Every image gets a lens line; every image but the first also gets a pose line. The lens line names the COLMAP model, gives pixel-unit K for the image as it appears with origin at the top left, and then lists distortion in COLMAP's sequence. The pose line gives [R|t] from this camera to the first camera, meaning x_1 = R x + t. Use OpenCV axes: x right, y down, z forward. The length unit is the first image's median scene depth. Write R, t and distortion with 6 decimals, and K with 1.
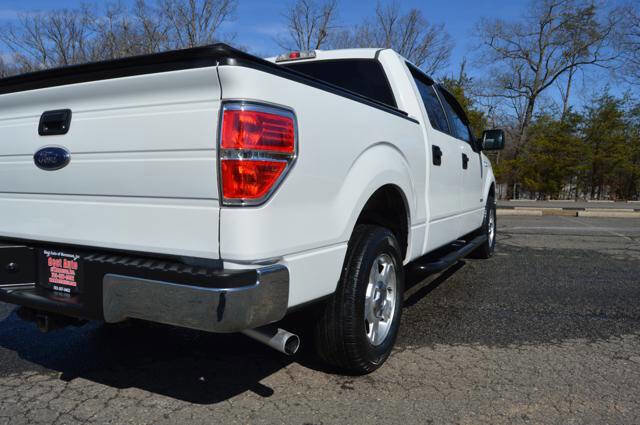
lens RADIAL K [[505.9, 0, 328.7], [0, 505.9, 209.8], [0, 0, 1]] dist [-0.094443, 0.033046]
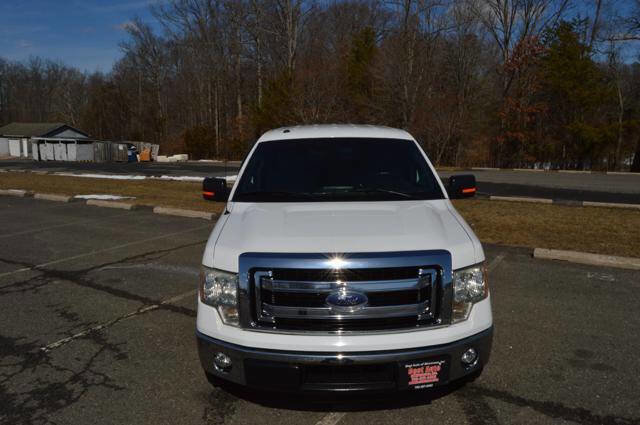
lens RADIAL K [[505.9, 0, 328.3], [0, 505.9, 210.6], [0, 0, 1]] dist [-0.094443, 0.033046]
pose [[0.935389, 0.037760, -0.351599, 2.946781], [-0.005564, 0.995731, 0.092134, -0.388593], [0.353577, -0.084225, 0.931606, 1.274997]]
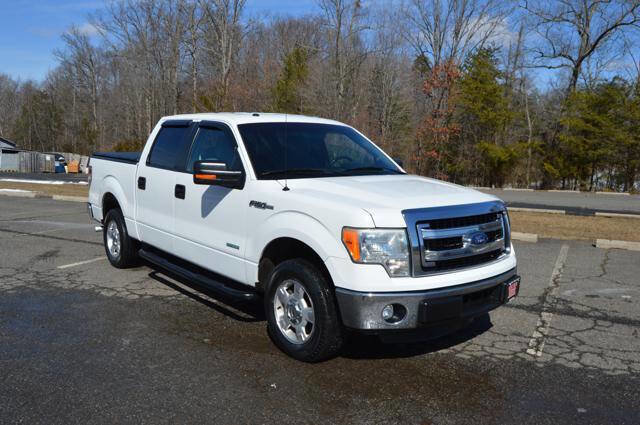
lens RADIAL K [[541.2, 0, 329.8], [0, 541.2, 205.0], [0, 0, 1]] dist [-0.082183, 0.023772]
pose [[0.961253, 0.035087, -0.273425, 4.301450], [-0.027251, 0.999103, 0.032404, -0.178815], [0.274317, -0.023697, 0.961347, 0.227930]]
